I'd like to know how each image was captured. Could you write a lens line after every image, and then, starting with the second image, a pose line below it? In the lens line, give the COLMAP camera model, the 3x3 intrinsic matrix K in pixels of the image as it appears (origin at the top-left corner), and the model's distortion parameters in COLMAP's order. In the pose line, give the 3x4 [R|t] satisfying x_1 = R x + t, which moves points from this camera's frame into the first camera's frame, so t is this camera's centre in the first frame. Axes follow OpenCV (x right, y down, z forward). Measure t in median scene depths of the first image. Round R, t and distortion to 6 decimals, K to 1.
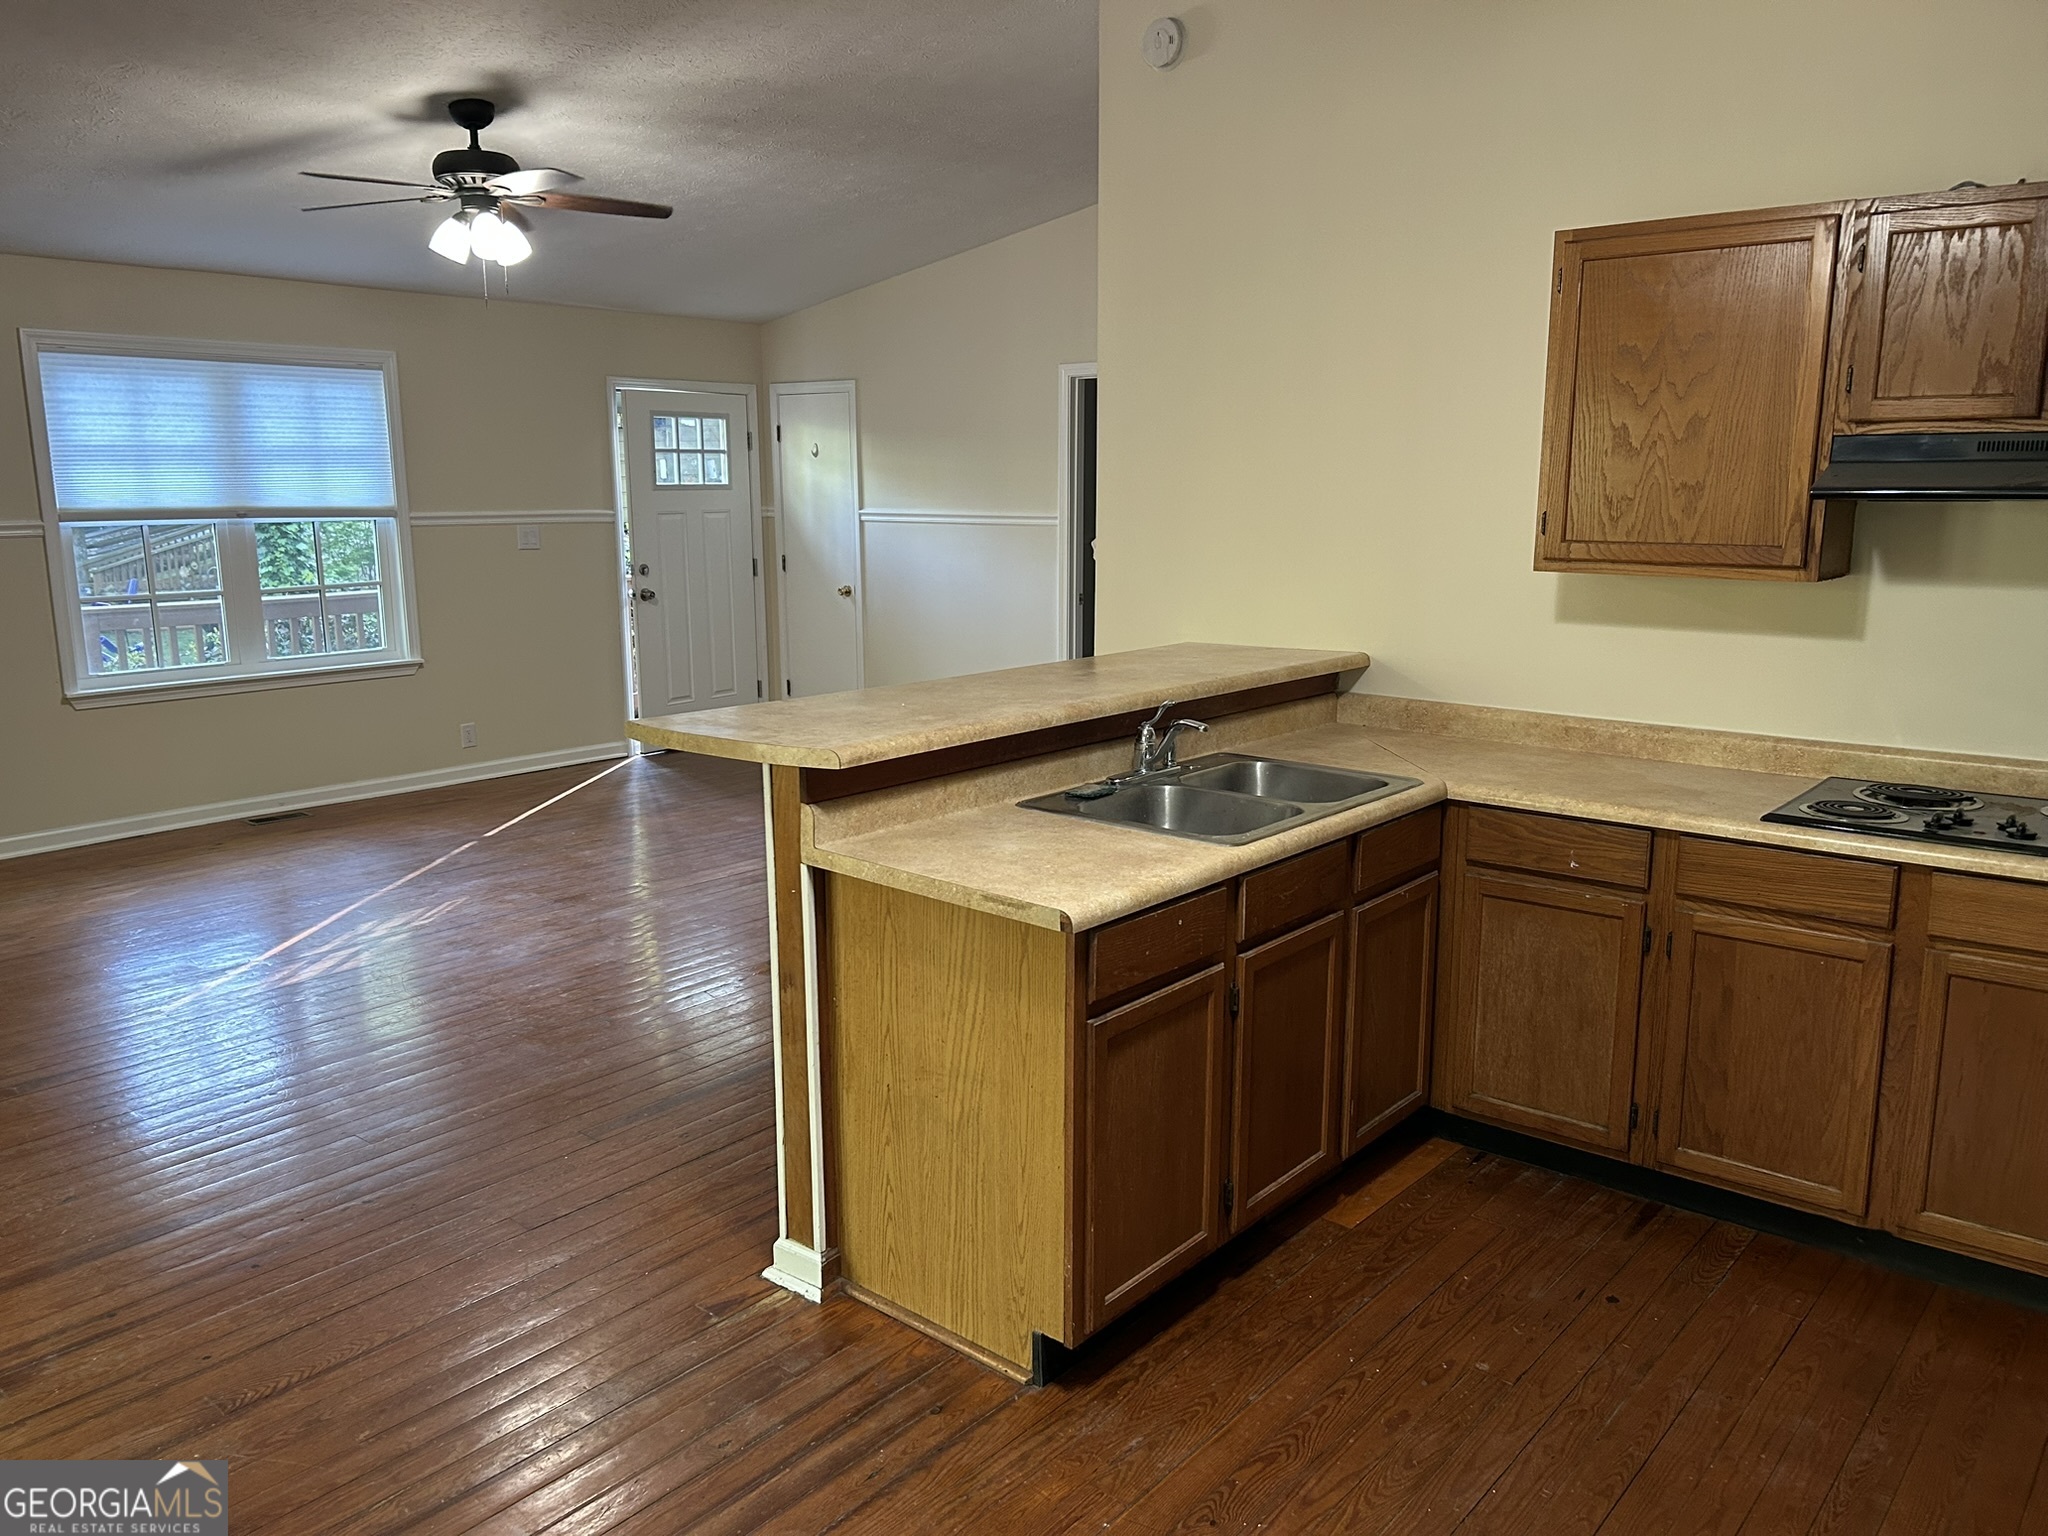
lens RADIAL K [[1521.6, 0, 1024.0], [0, 1521.6, 768.0], [0, 0, 1]] dist [0.067141, -0.083991]
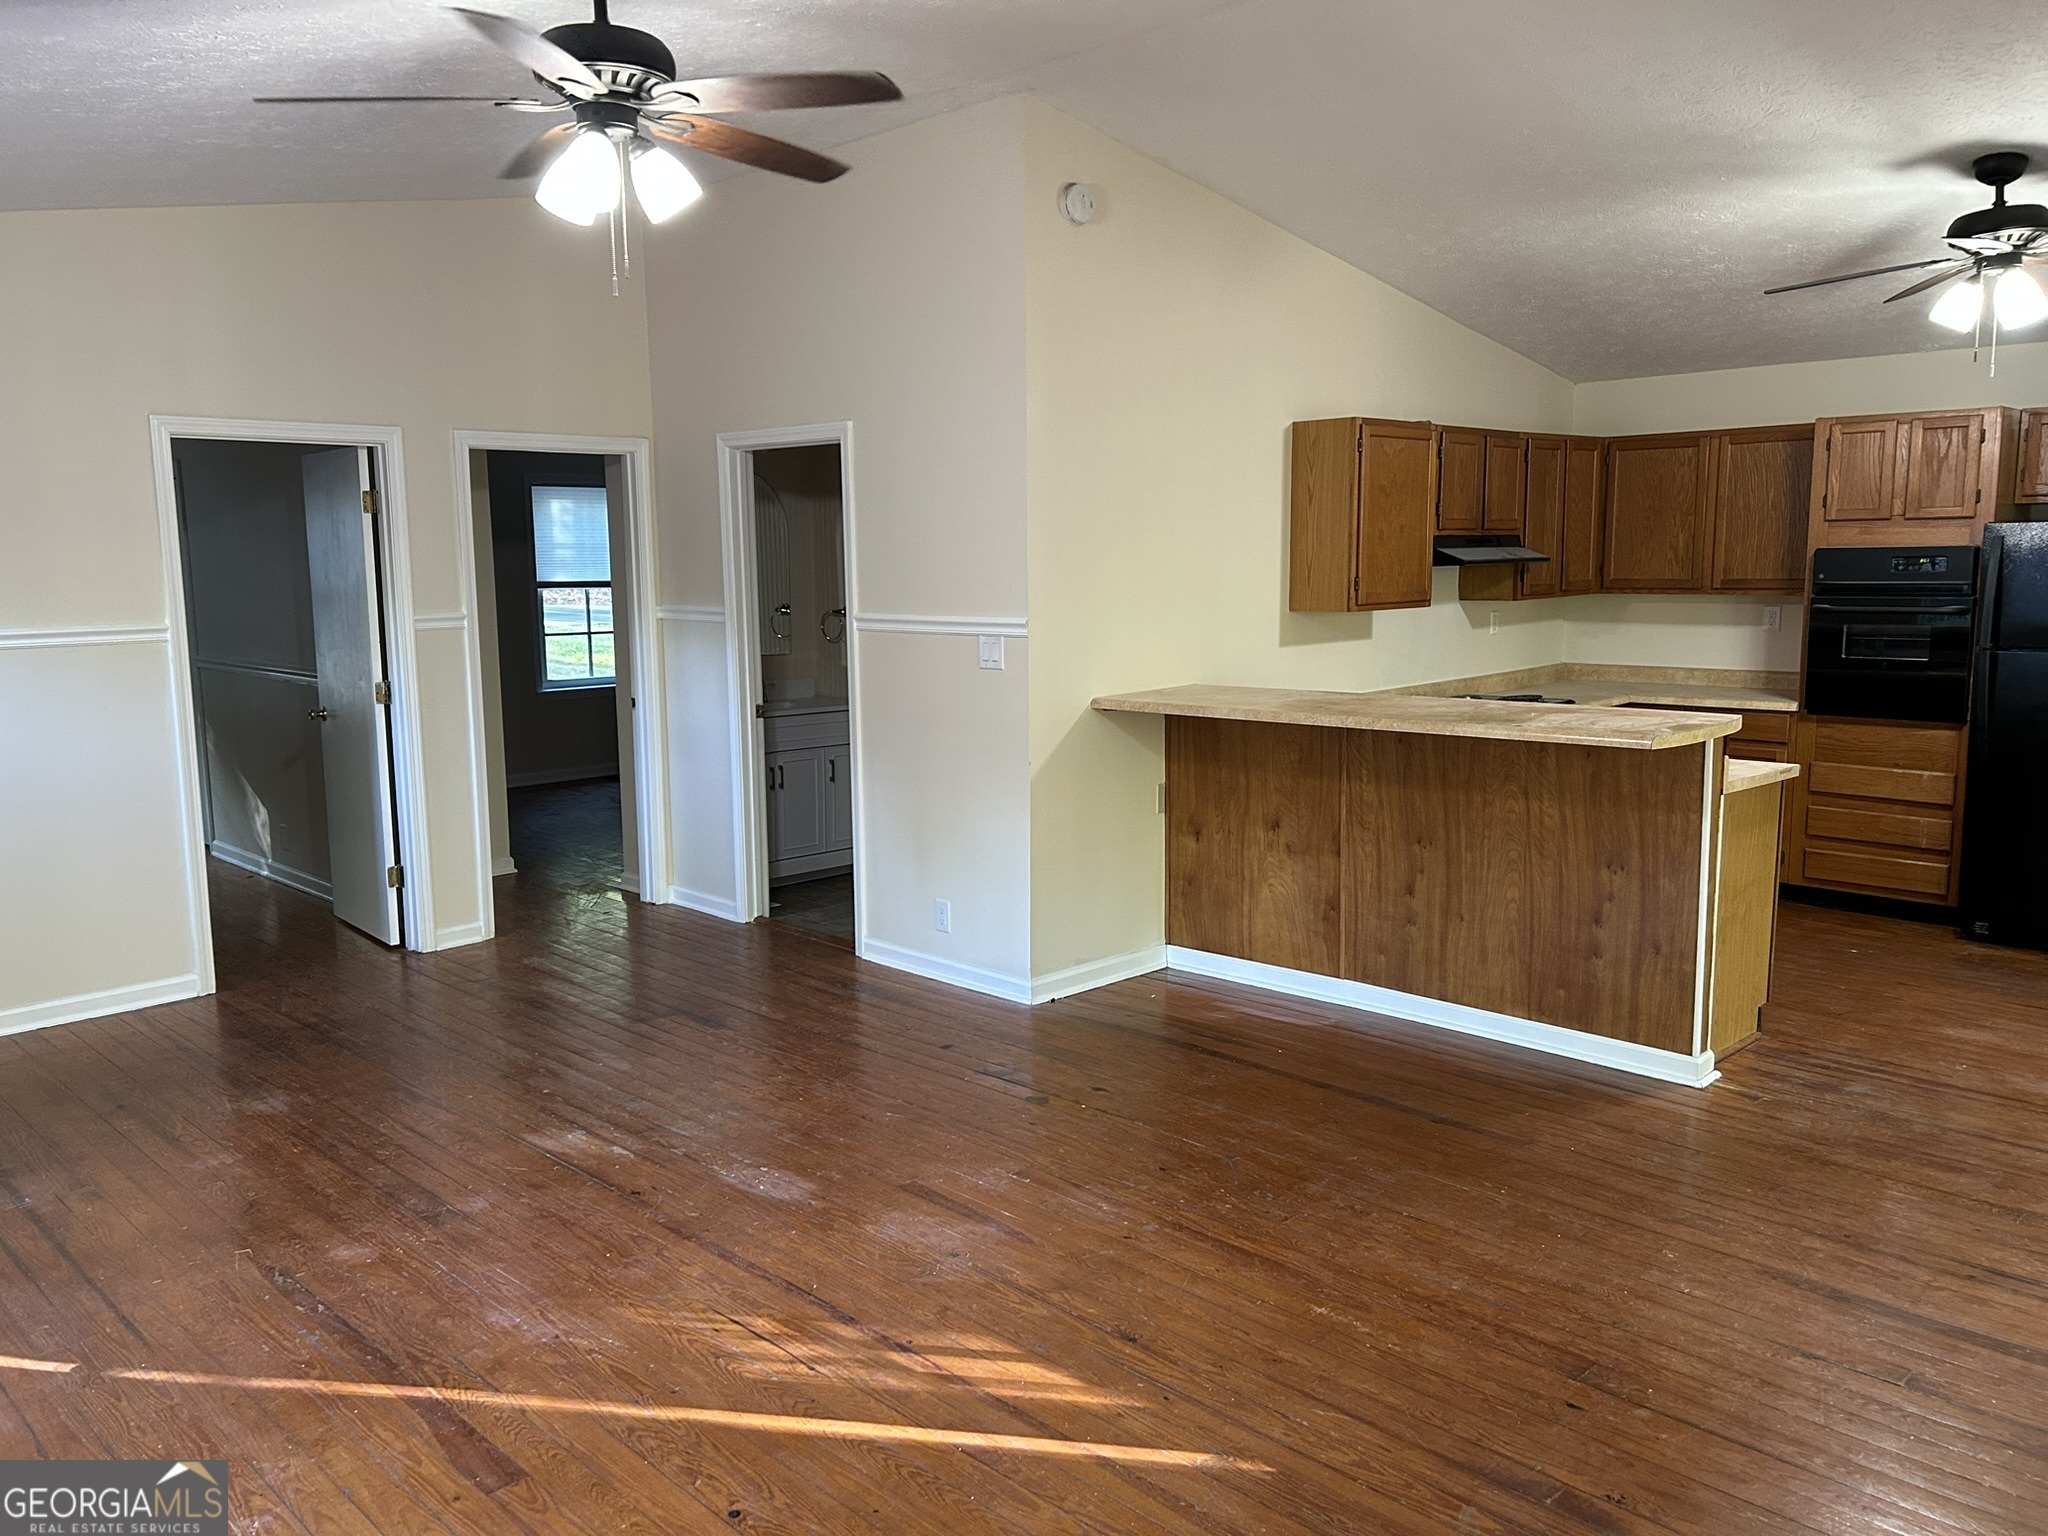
lens RADIAL K [[1542.5, 0, 1024.0], [0, 1542.5, 768.0], [0, 0, 1]] dist [0.080116, -0.082819]
pose [[0.073381, -0.128804, 0.988951, -1.437229], [0.196021, 0.974145, 0.112331, -0.227757], [-0.977850, 0.185612, 0.096732, 1.243705]]
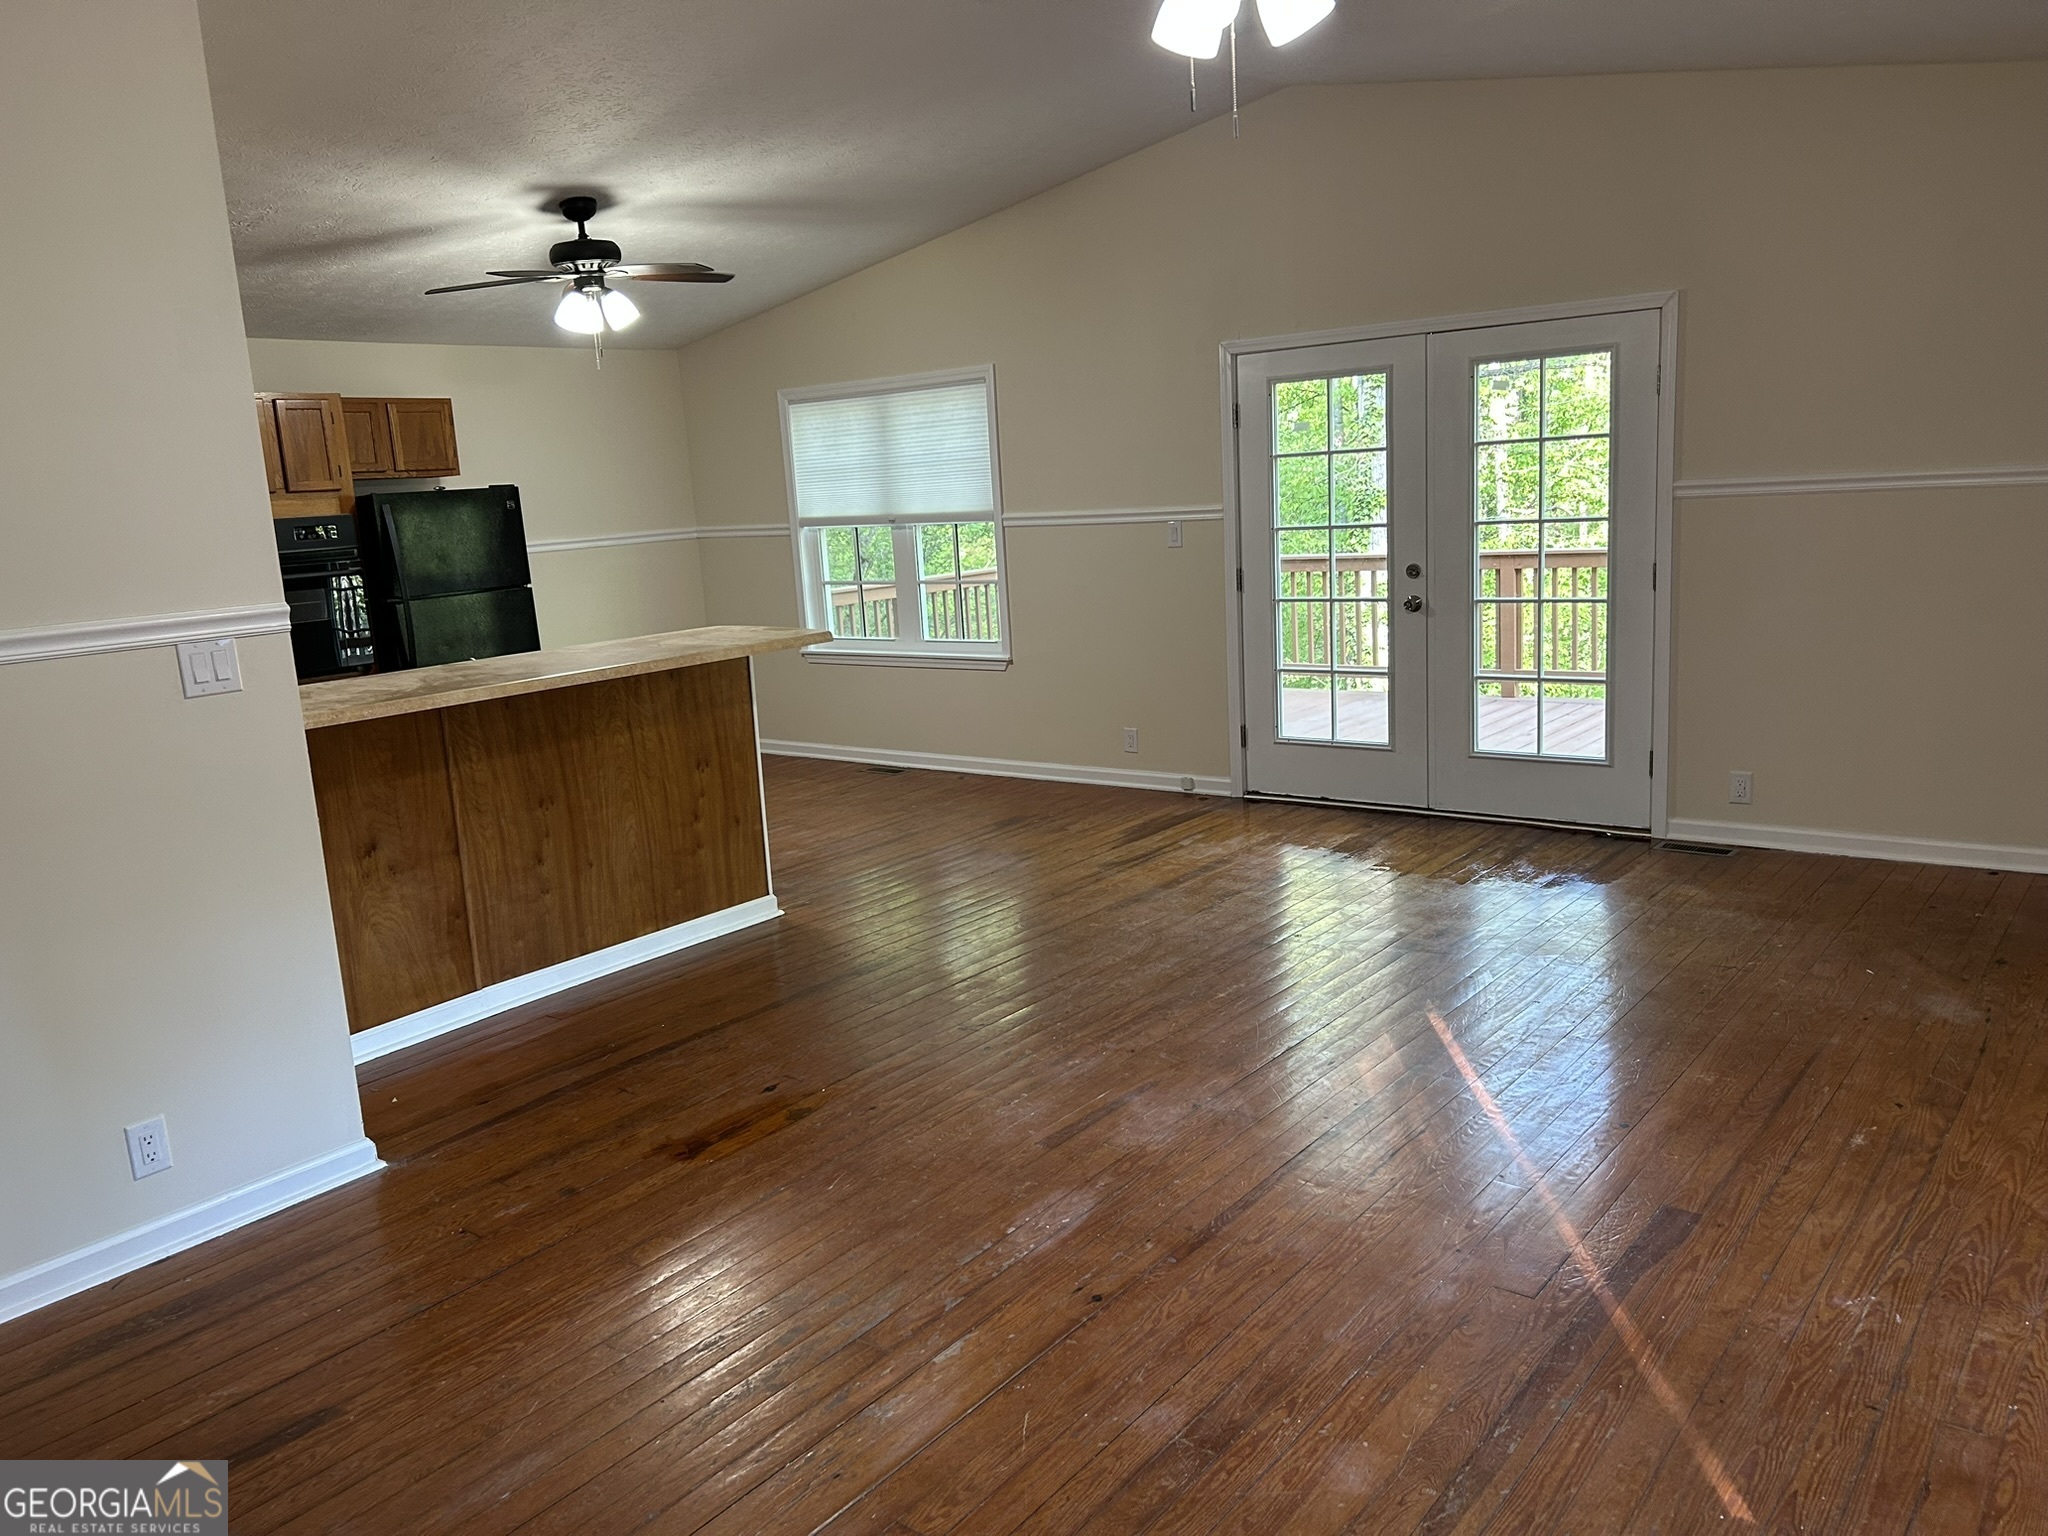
lens RADIAL K [[1521.6, 0, 1024.0], [0, 1521.6, 768.0], [0, 0, 1]] dist [0.067141, -0.083991]
pose [[-0.996522, 0.075747, -0.034741, -0.372262], [0.058088, 0.930305, 0.362157, -0.426714], [0.059752, 0.358879, -0.931469, 2.323169]]
